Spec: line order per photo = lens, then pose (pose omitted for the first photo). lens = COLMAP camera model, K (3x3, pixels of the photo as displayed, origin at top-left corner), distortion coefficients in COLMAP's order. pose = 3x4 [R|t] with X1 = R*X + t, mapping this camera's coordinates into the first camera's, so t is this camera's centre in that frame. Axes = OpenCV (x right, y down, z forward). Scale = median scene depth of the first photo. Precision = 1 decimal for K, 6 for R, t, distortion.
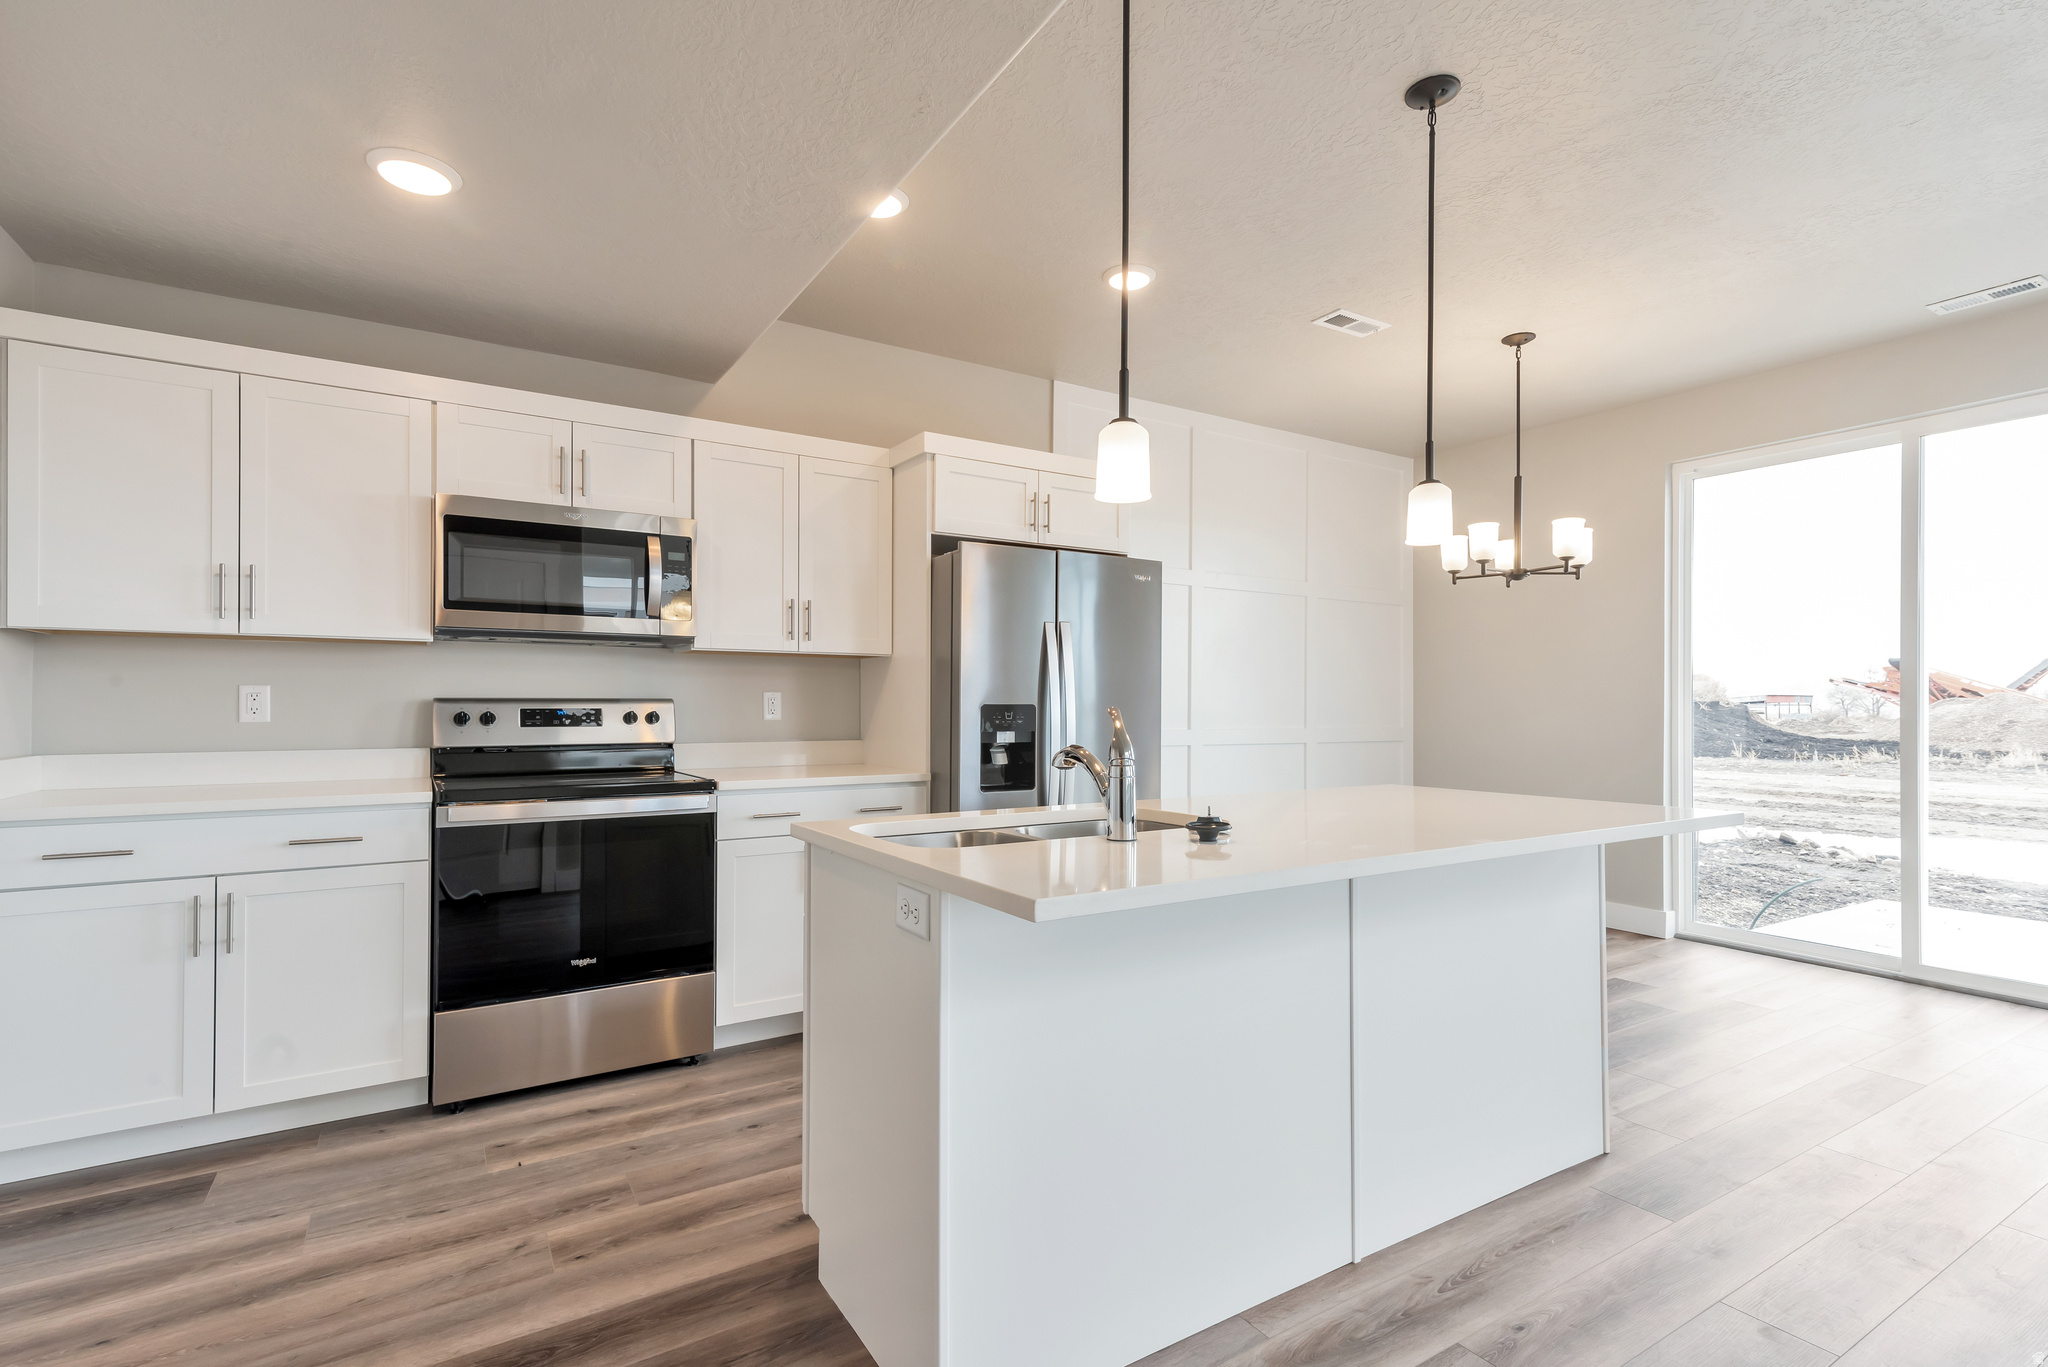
lens RADIAL K [[928.9, 0, 1037.8], [0, 928.9, 702.6], [0, 0, 1]] dist [0.011393, -0.000408]
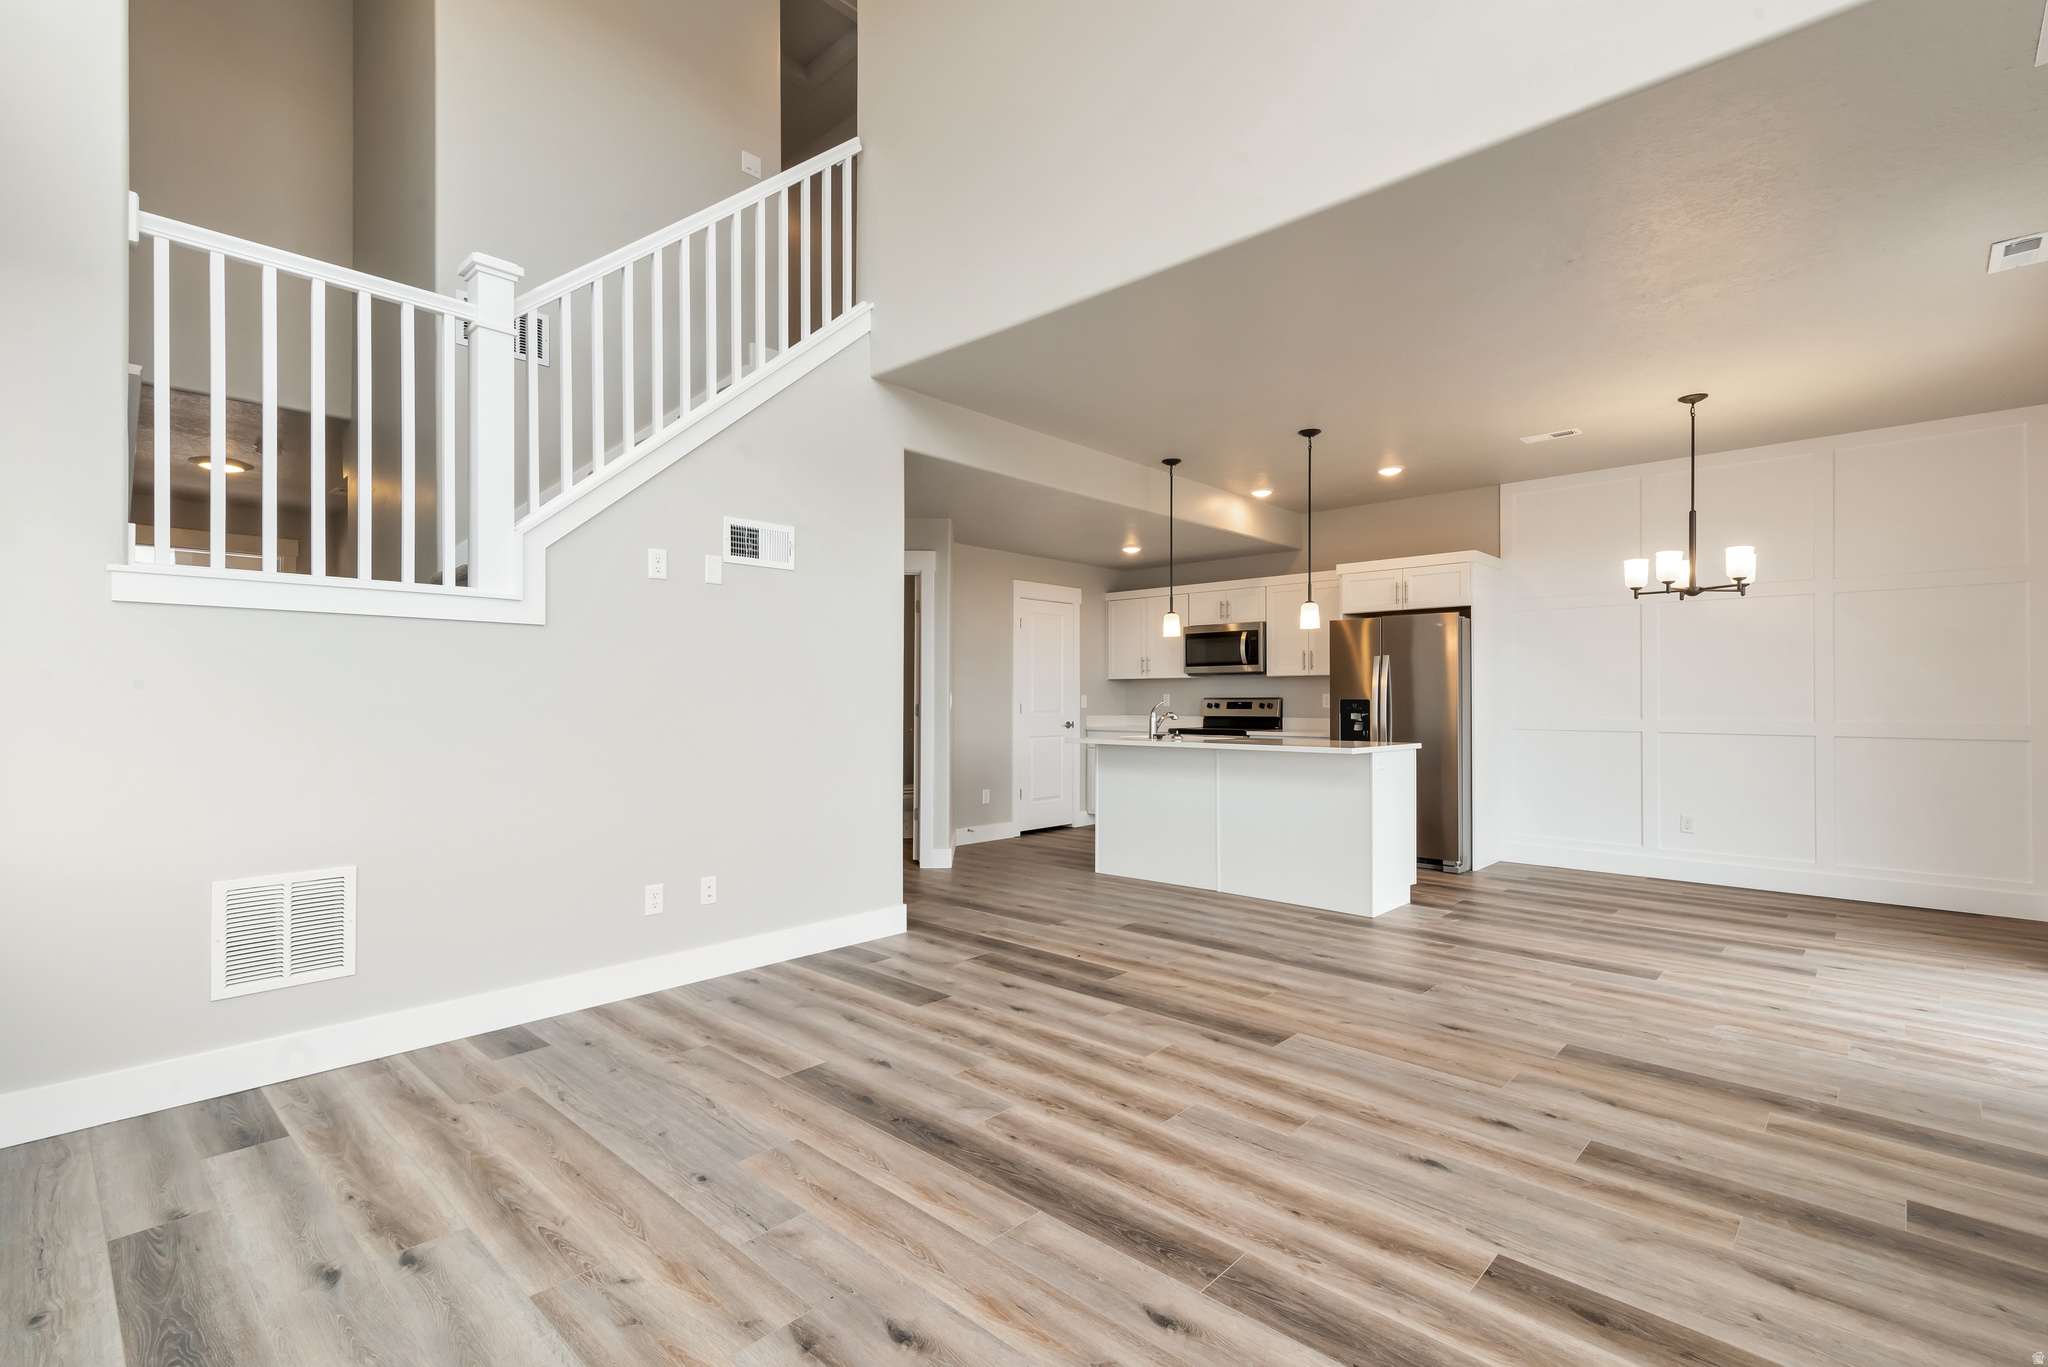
lens RADIAL K [[904.9, 0, 992.2], [0, 904.9, 693.2], [0, 0, 1]] dist [0.017387, -0.000266]
pose [[0.228202, -0.010681, -0.973555, 1.585823], [0.003121, 0.999943, -0.010239, 0.005892], [0.973609, -0.000701, 0.228222, -0.176257]]
